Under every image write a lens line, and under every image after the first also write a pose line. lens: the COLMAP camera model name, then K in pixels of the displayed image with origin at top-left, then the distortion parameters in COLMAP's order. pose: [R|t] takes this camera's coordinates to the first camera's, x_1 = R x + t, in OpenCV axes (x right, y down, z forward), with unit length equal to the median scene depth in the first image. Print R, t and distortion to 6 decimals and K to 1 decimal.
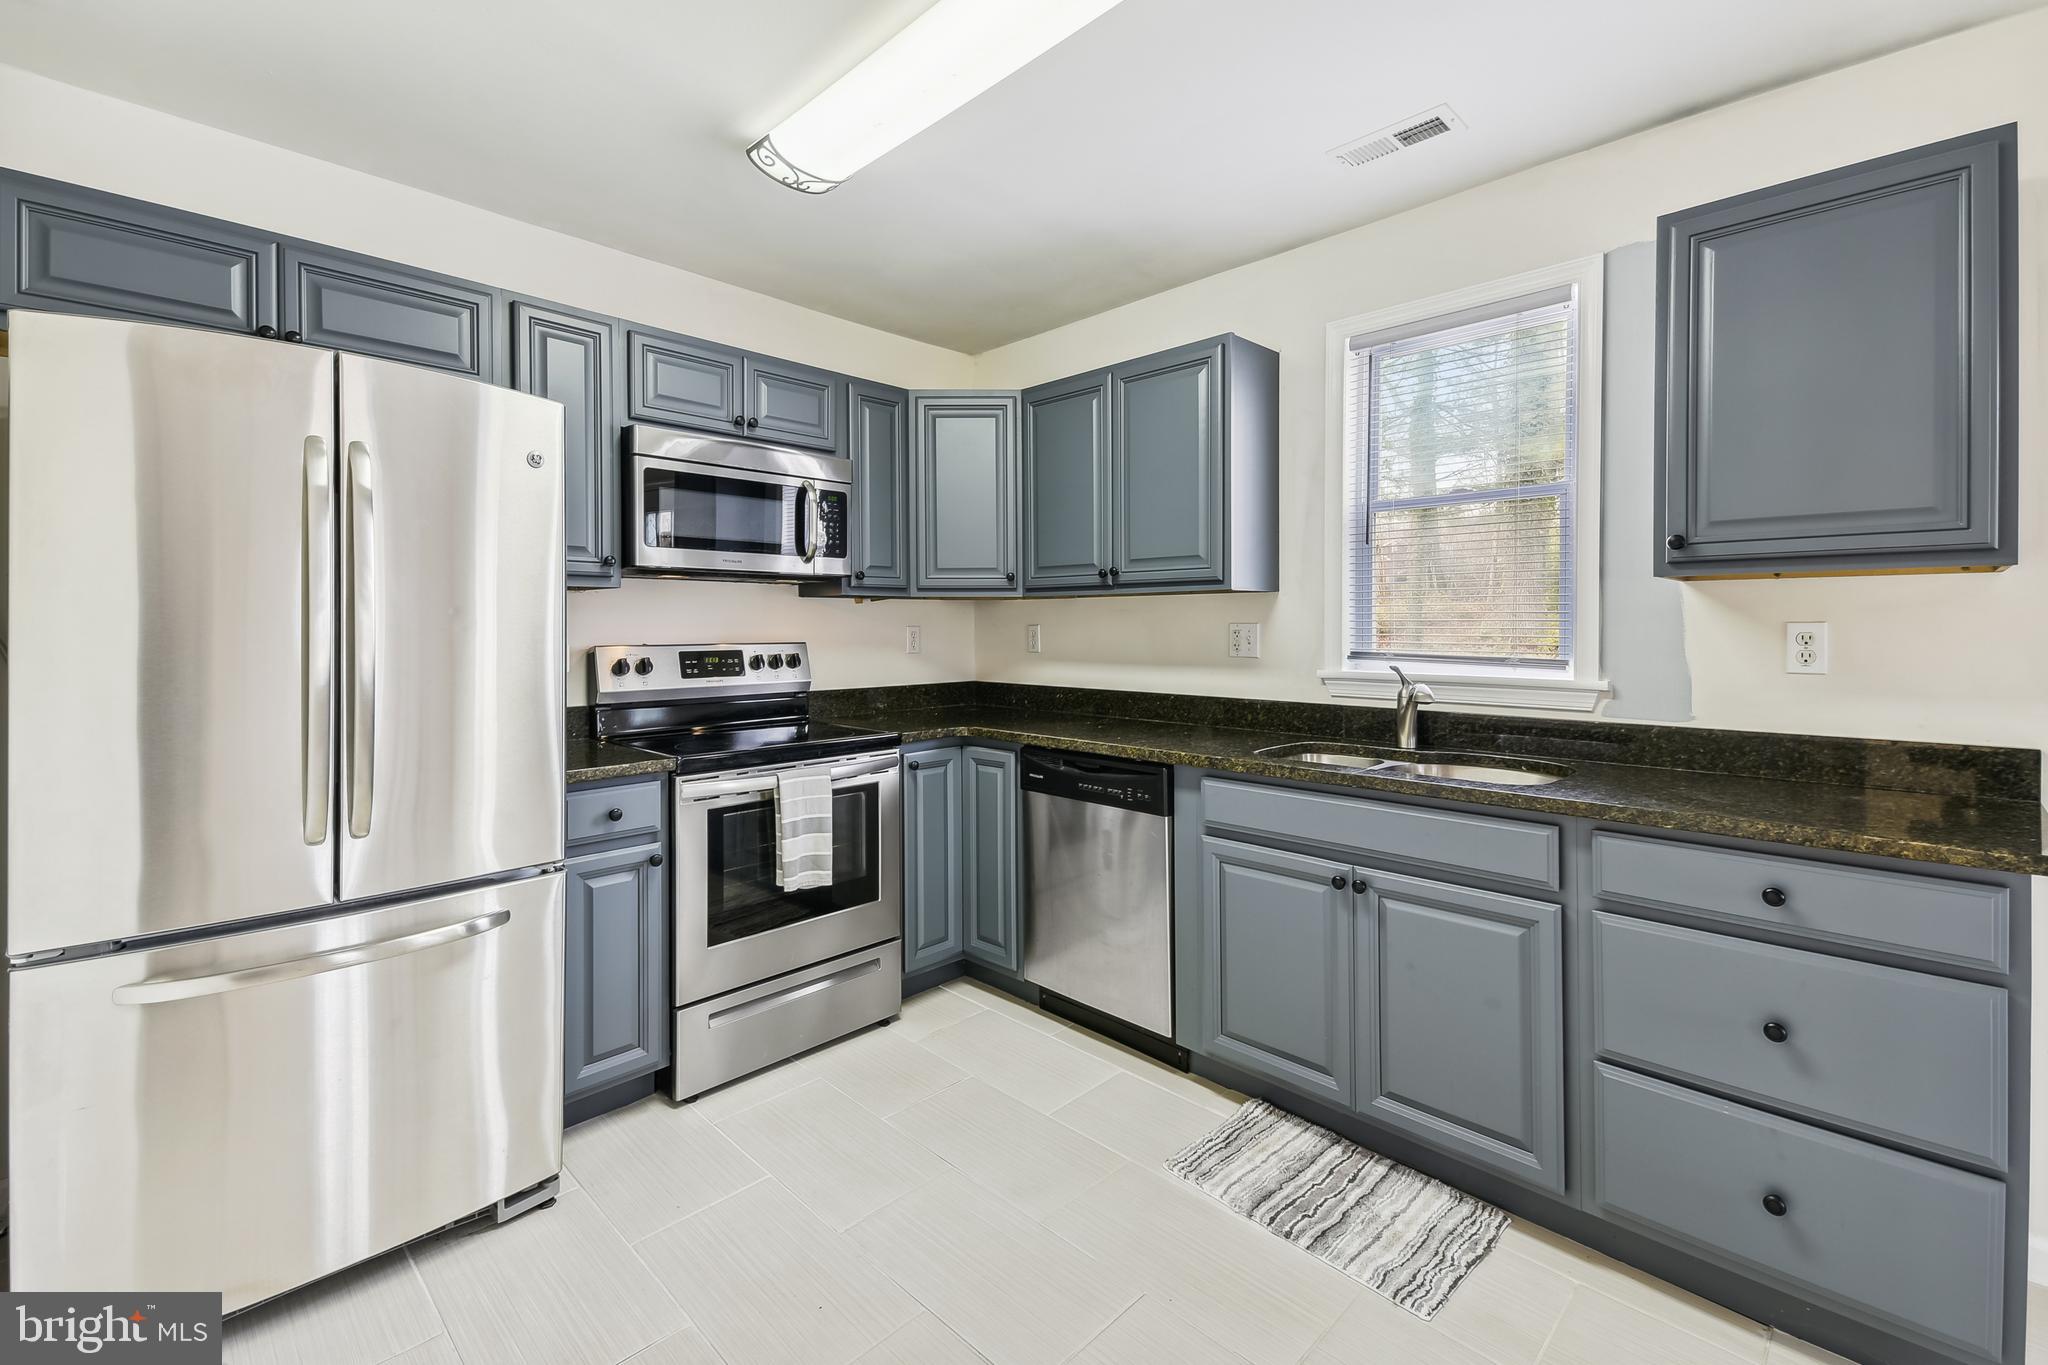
lens RADIAL K [[906.4, 0, 1057.7], [0, 906.4, 636.9], [0, 0, 1]] dist [0.037248, -0.000083]
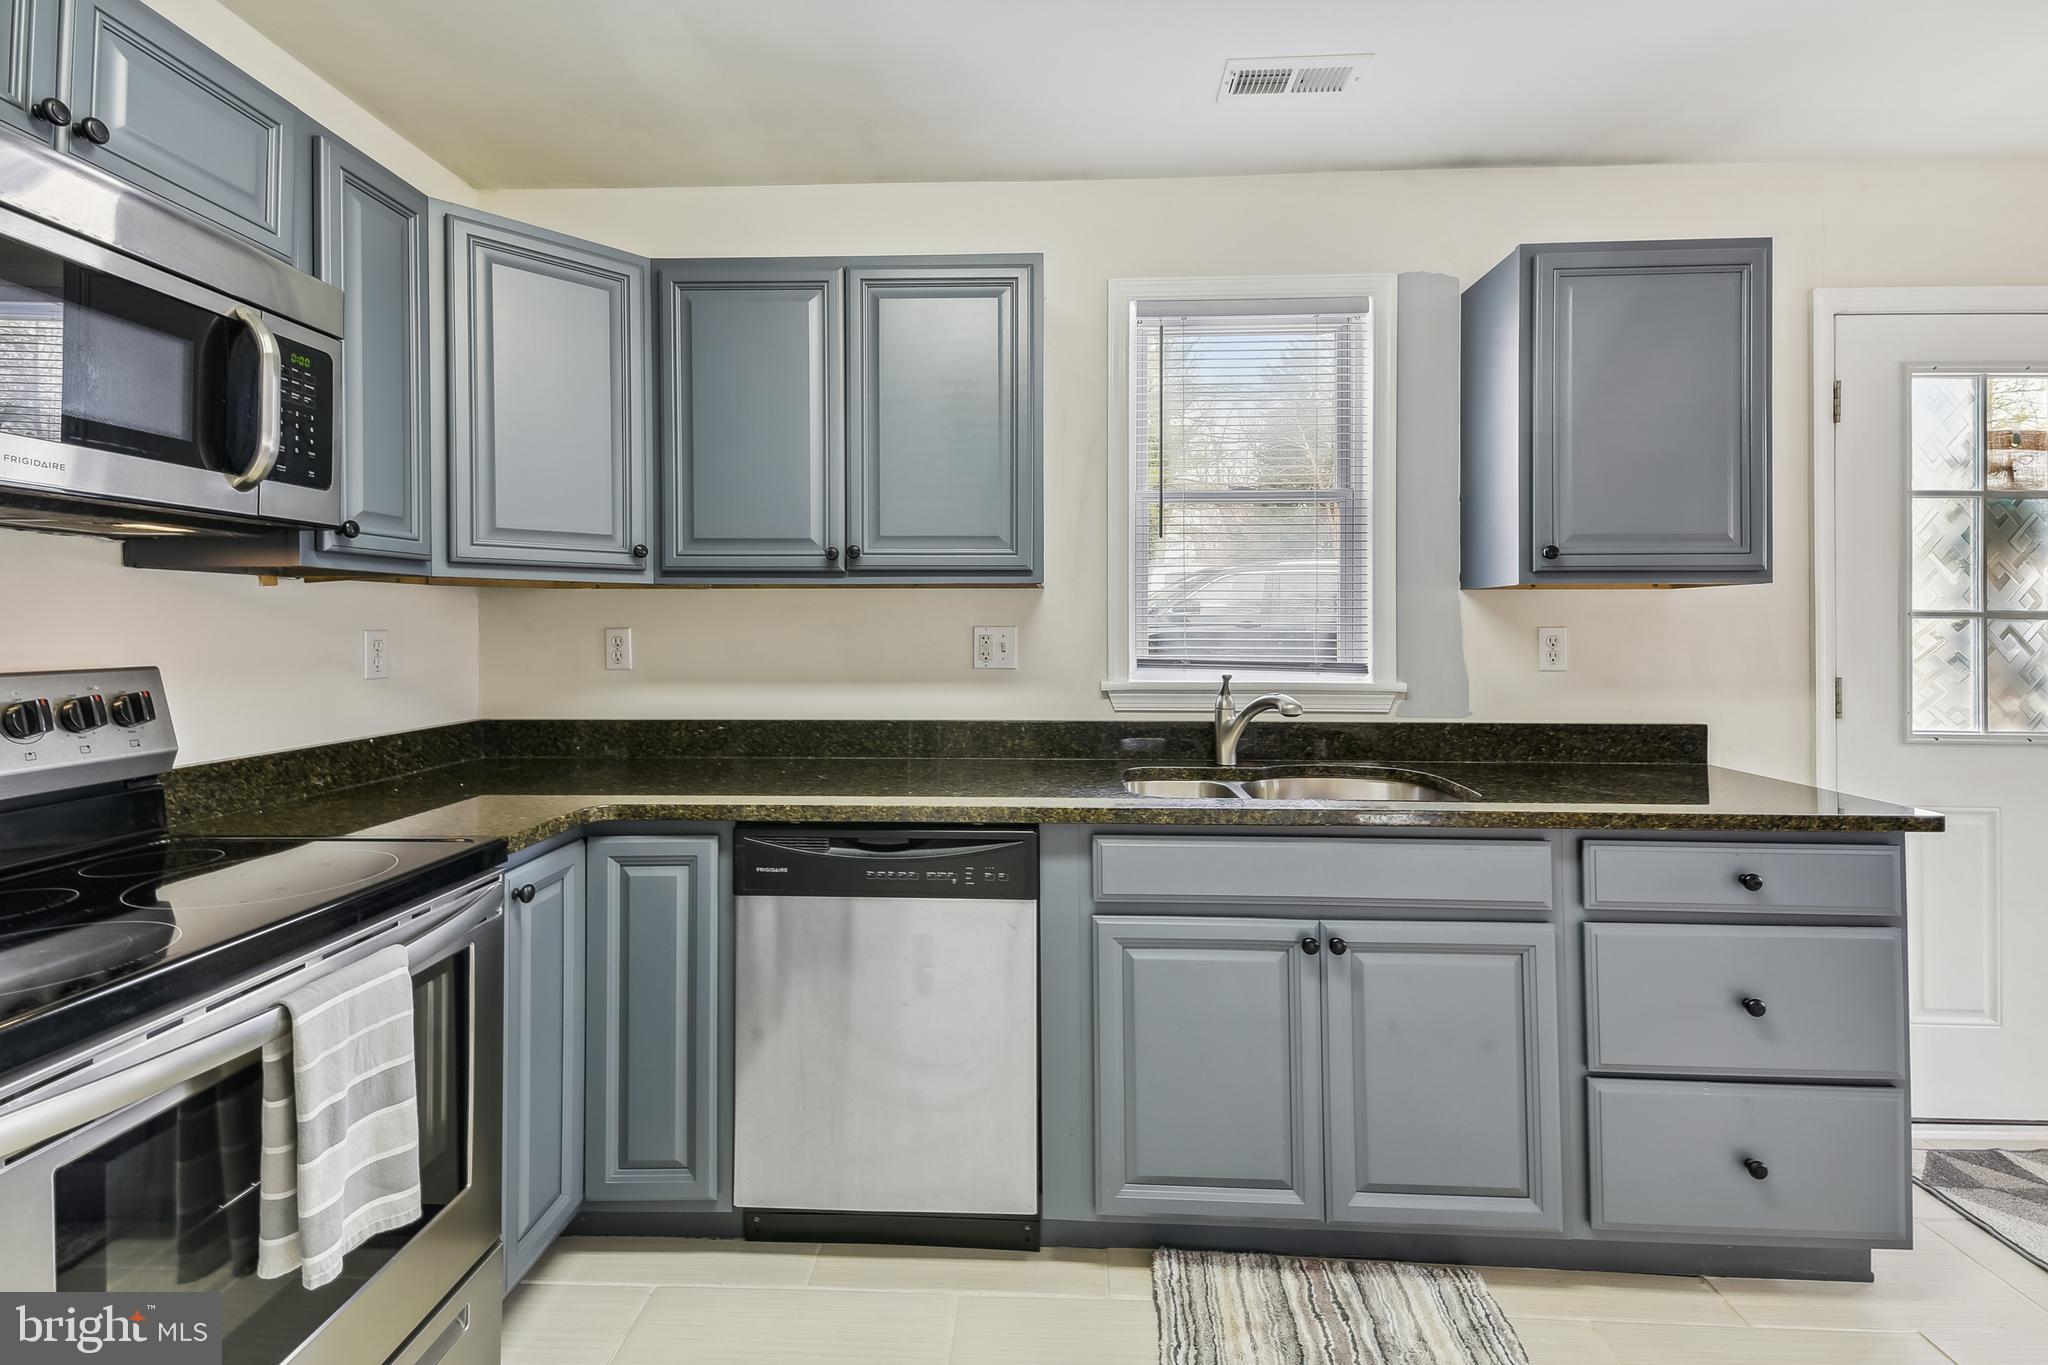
lens RADIAL K [[862.6, 0, 1071.0], [0, 862.6, 624.9], [0, 0, 1]] dist [0.045293, -0.016324]
pose [[0.740771, 0.002312, 0.671753, -0.303004], [0.007299, 0.999907, -0.011490, -0.008201], [-0.671718, 0.013414, 0.740686, 0.458680]]
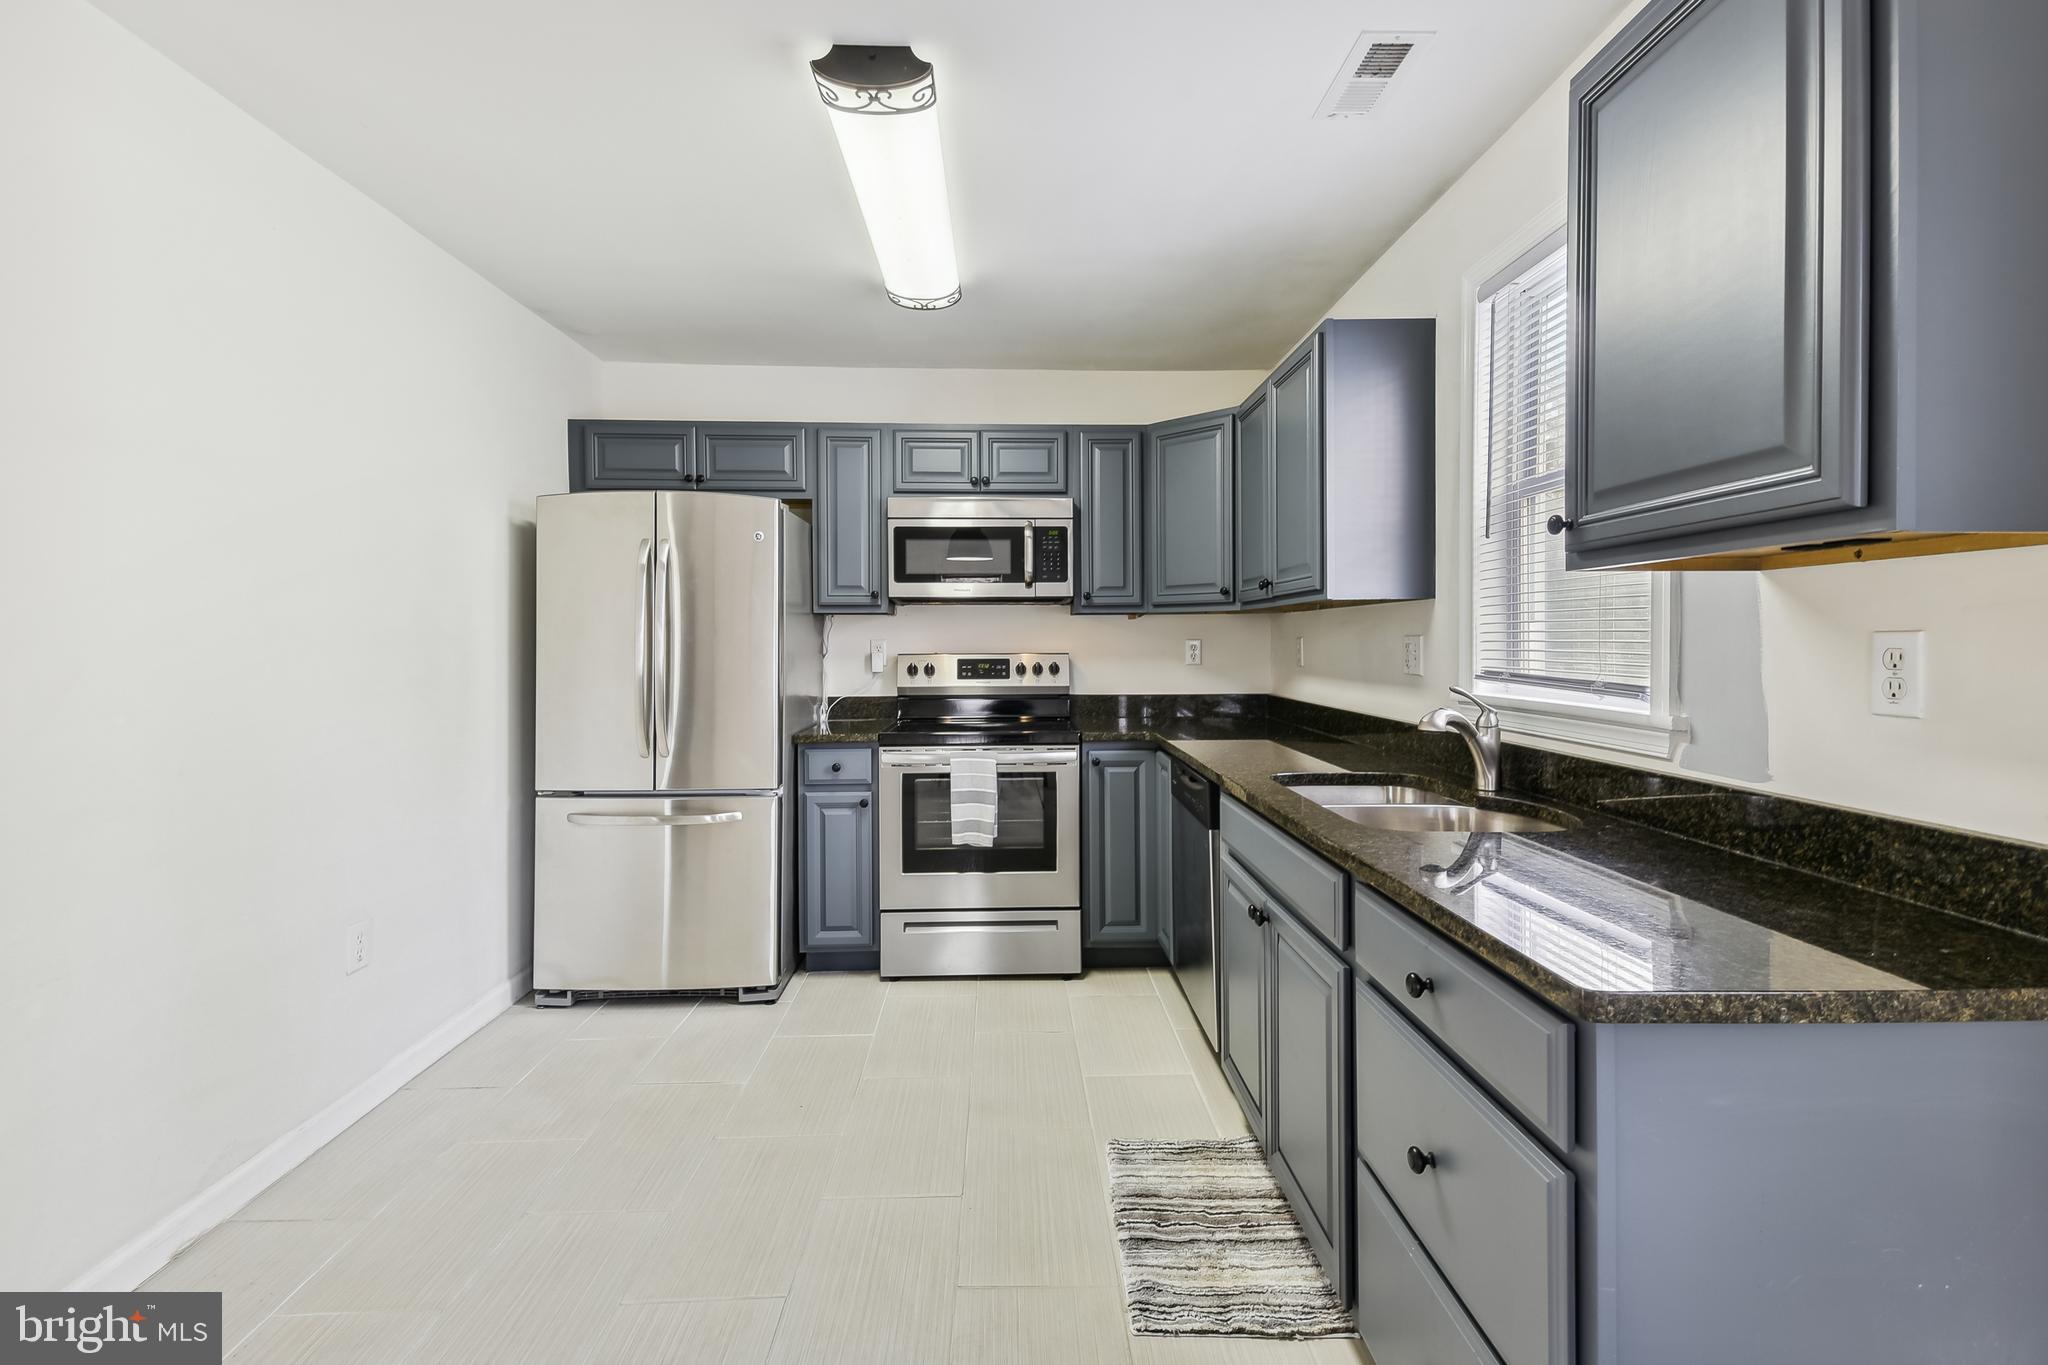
lens RADIAL K [[906.7, 0, 1016.5], [0, 906.7, 652.9], [0, 0, 1]] dist [0.038037, 0.000083]
pose [[0.719708, 0.008773, -0.694222, 0.635764], [-0.006701, 0.999961, 0.005690, -0.001162], [0.694245, 0.000557, 0.719739, 0.124937]]
